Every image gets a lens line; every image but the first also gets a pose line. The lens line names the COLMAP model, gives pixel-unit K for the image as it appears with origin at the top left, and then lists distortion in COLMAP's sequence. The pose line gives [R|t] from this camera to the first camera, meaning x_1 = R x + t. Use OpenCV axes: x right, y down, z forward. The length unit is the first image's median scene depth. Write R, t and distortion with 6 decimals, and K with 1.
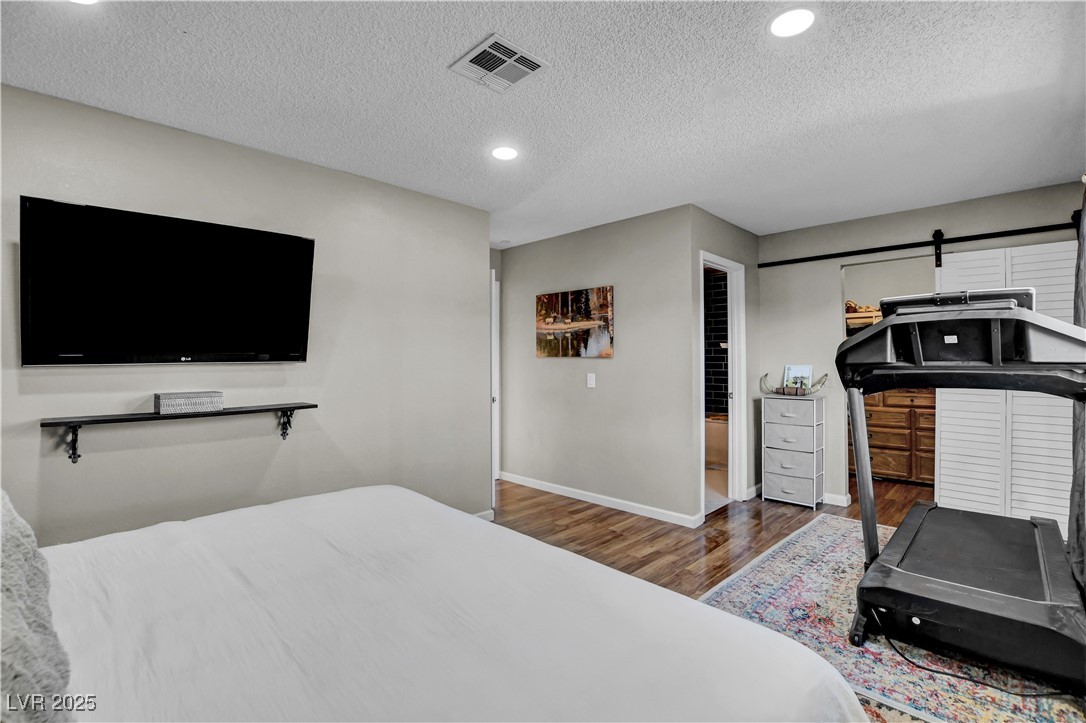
lens RADIAL K [[488.2, 0, 543.2], [0, 488.2, 361.3], [0, 0, 1]] dist [-0.031629, 0.004469]
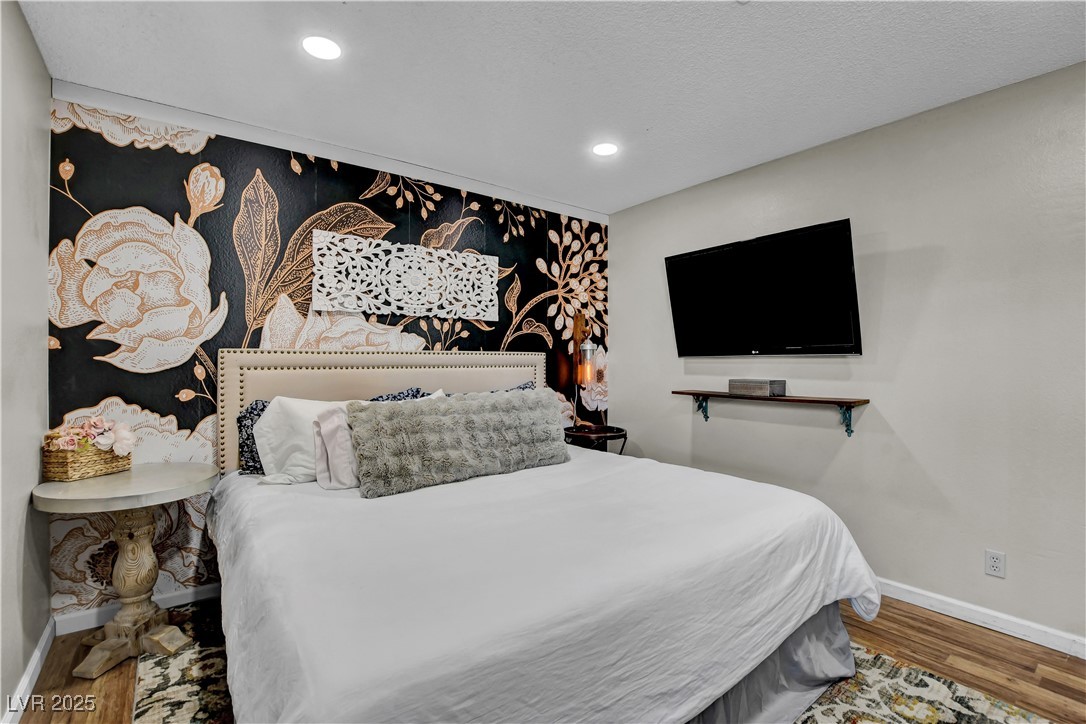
lens RADIAL K [[488.2, 0, 541.2], [0, 488.2, 361.0], [0, 0, 1]] dist [-0.031629, 0.004469]
pose [[-0.119844, 0.008737, -0.992754, 0.570372], [0.001154, 0.999962, 0.008661, 0.006177], [0.992792, -0.000108, -0.119850, 0.605030]]
